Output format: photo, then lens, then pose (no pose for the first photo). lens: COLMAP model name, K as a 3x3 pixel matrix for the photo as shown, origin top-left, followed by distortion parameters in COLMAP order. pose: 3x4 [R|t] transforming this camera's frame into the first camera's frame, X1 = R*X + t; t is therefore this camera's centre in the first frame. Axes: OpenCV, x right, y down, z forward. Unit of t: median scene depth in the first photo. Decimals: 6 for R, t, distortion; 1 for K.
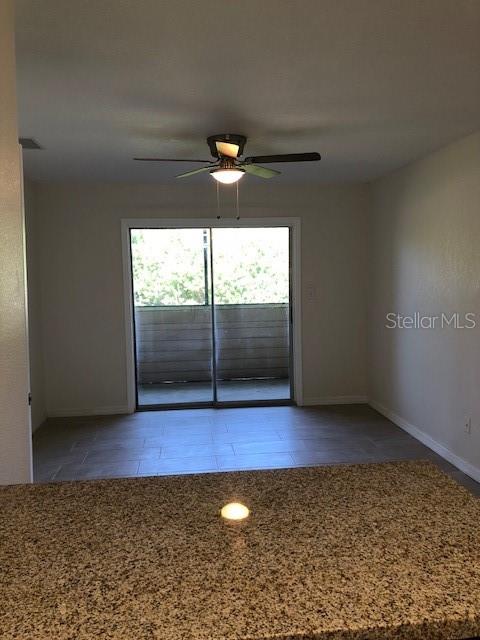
lens RADIAL K [[526.9, 0, 240.2], [0, 526.9, 311.6], [0, 0, 1]] dist [0.046212, -0.037867]
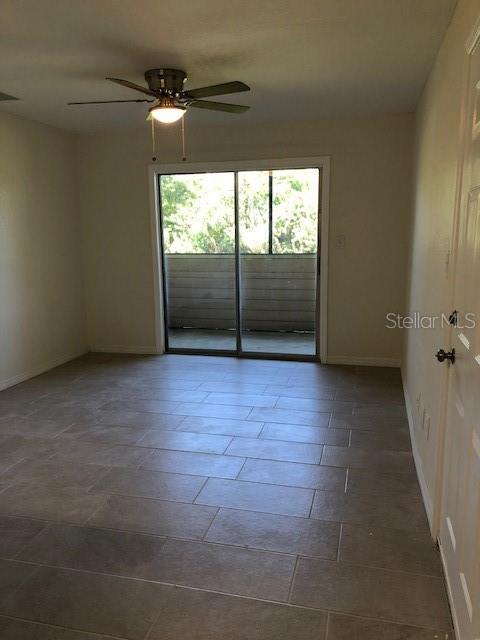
lens RADIAL K [[526.9, 0, 243.9], [0, 526.9, 319.8], [0, 0, 1]] dist [0.046212, -0.037867]
pose [[0.934771, 0.066679, -0.348938, 0.307230], [-0.027650, 0.992904, 0.115664, -0.003906], [0.354174, -0.098471, 0.929981, 0.083141]]
